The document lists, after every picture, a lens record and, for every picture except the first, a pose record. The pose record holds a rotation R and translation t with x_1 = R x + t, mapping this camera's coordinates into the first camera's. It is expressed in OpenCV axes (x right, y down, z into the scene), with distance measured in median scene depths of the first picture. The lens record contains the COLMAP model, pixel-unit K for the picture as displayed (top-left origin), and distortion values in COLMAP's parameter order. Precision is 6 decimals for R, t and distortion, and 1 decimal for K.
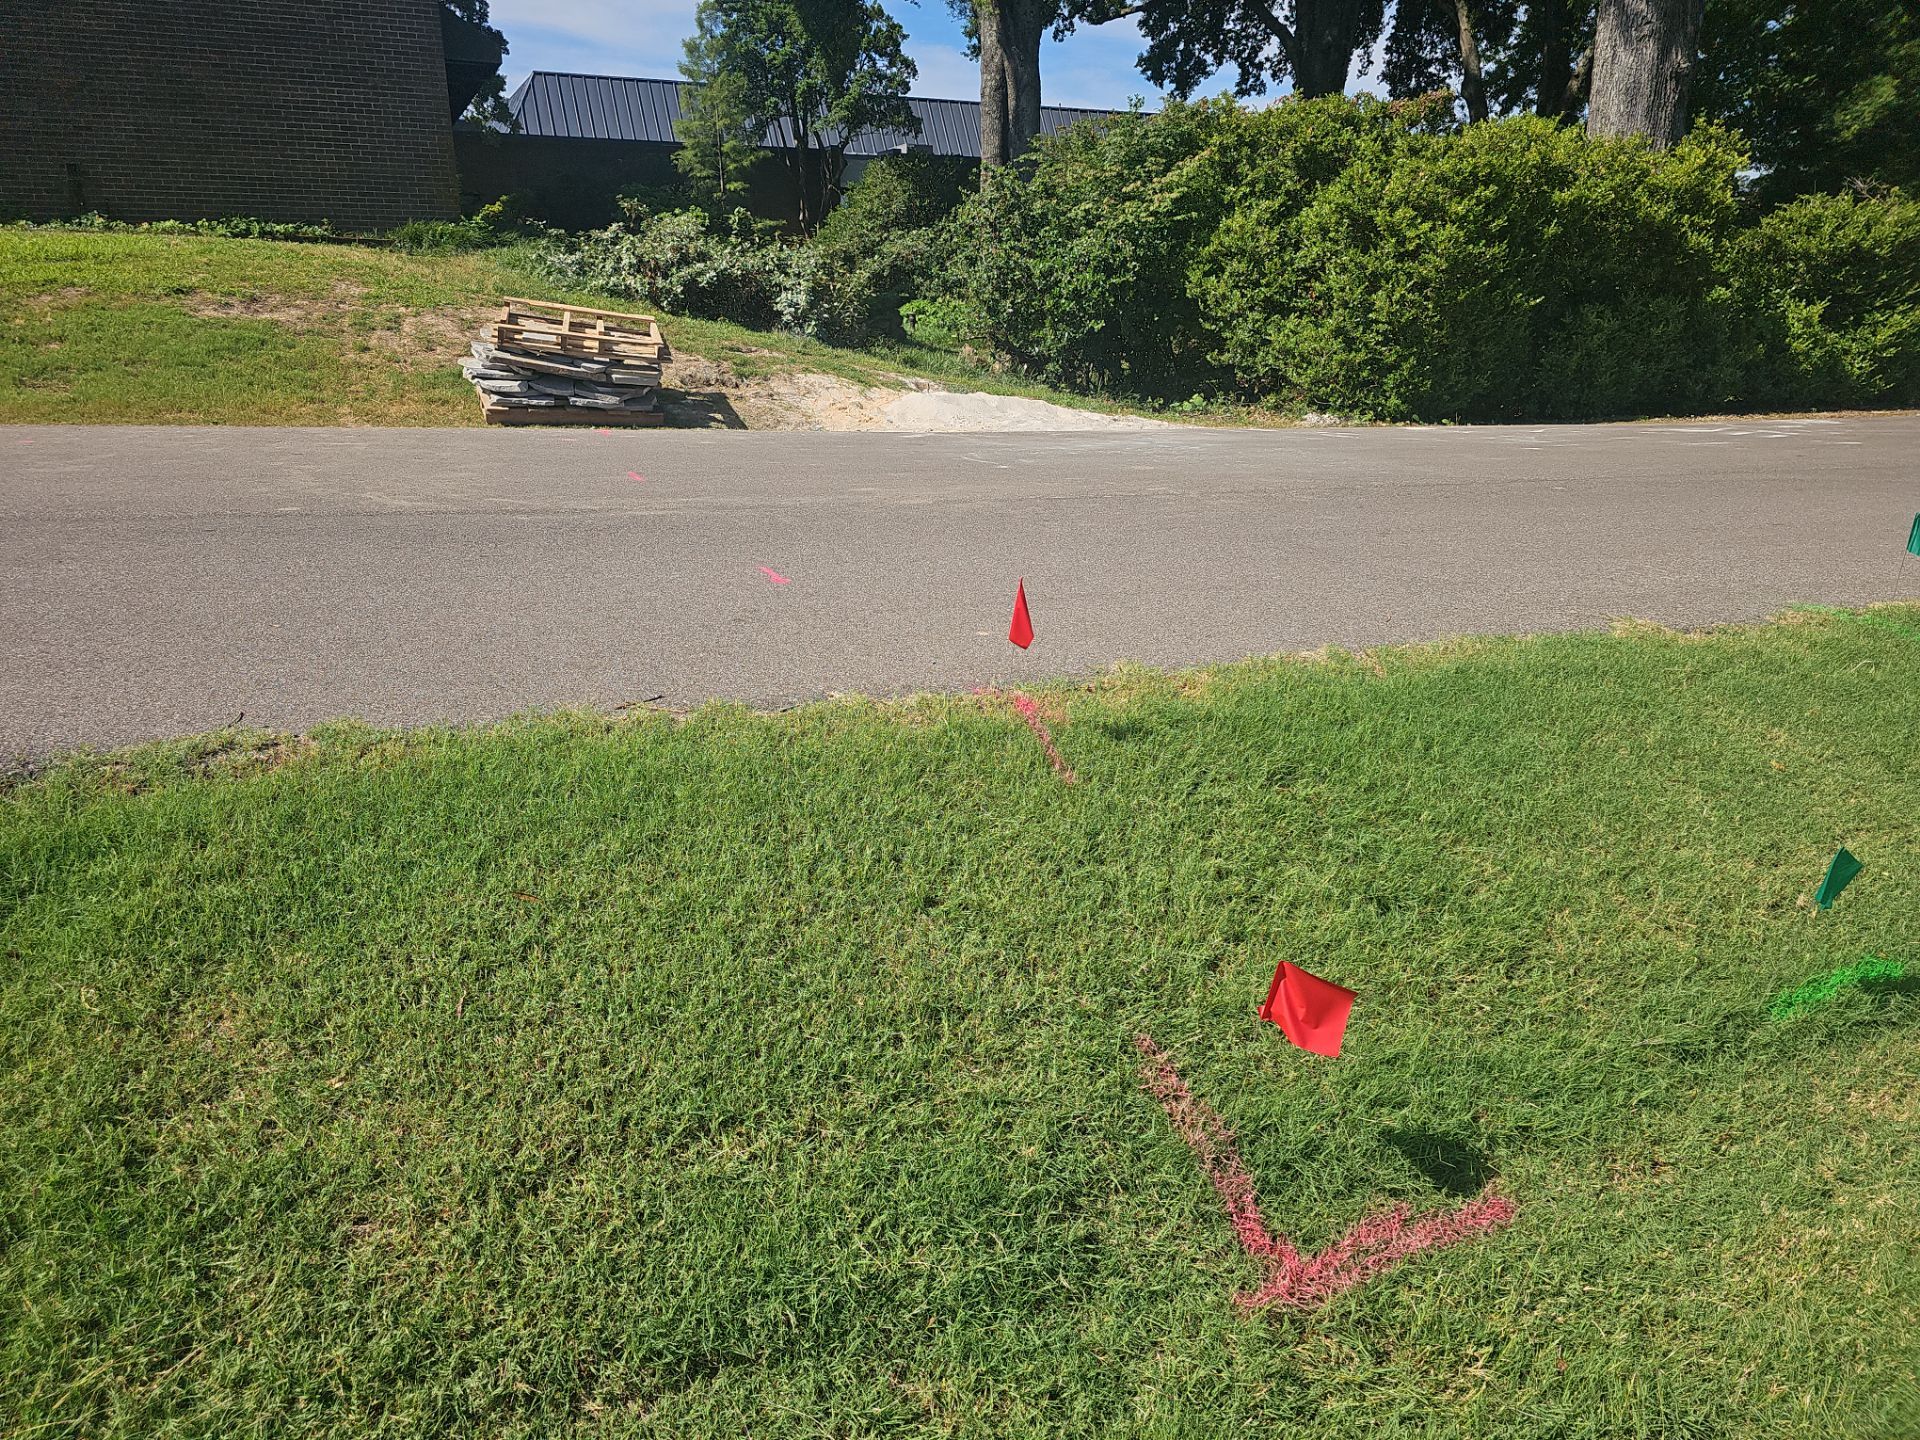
lens RADIAL K [[1285.3, 0, 959.4], [0, 1285.3, 702.6], [0, 0, 1]] dist [0.054545, -0.052777]
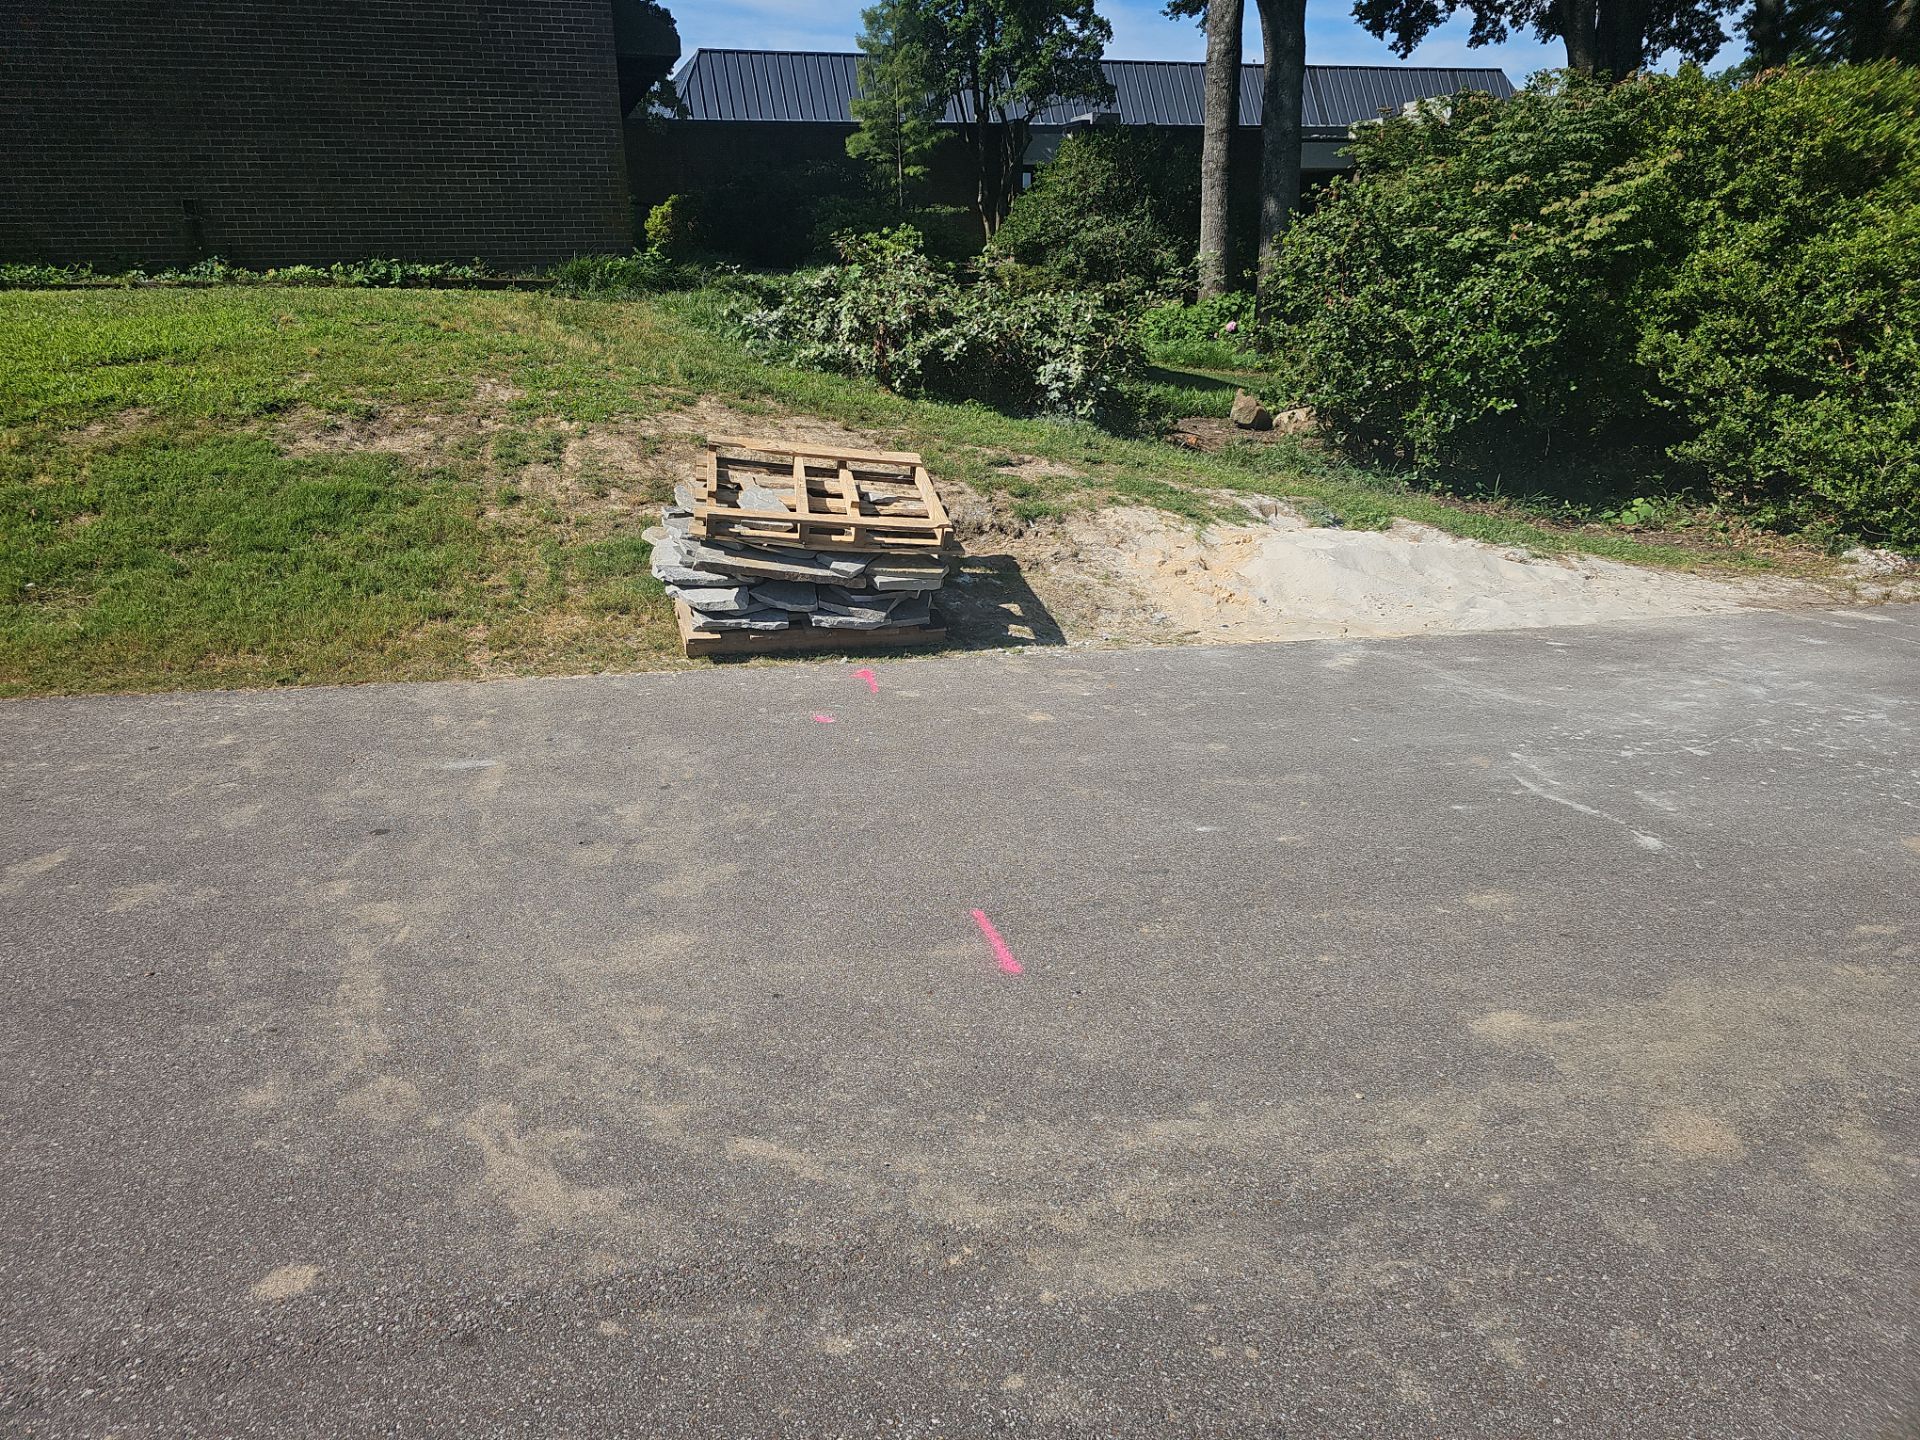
lens RADIAL K [[1329.4, 0, 960.0], [0, 1329.4, 720.0], [0, 0, 1]] dist [0.073810, -0.083877]
pose [[0.993059, 0.018730, -0.116118, -0.108202], [-0.016365, 0.999639, 0.021288, -0.143633], [0.116475, -0.019240, 0.993007, 0.252990]]
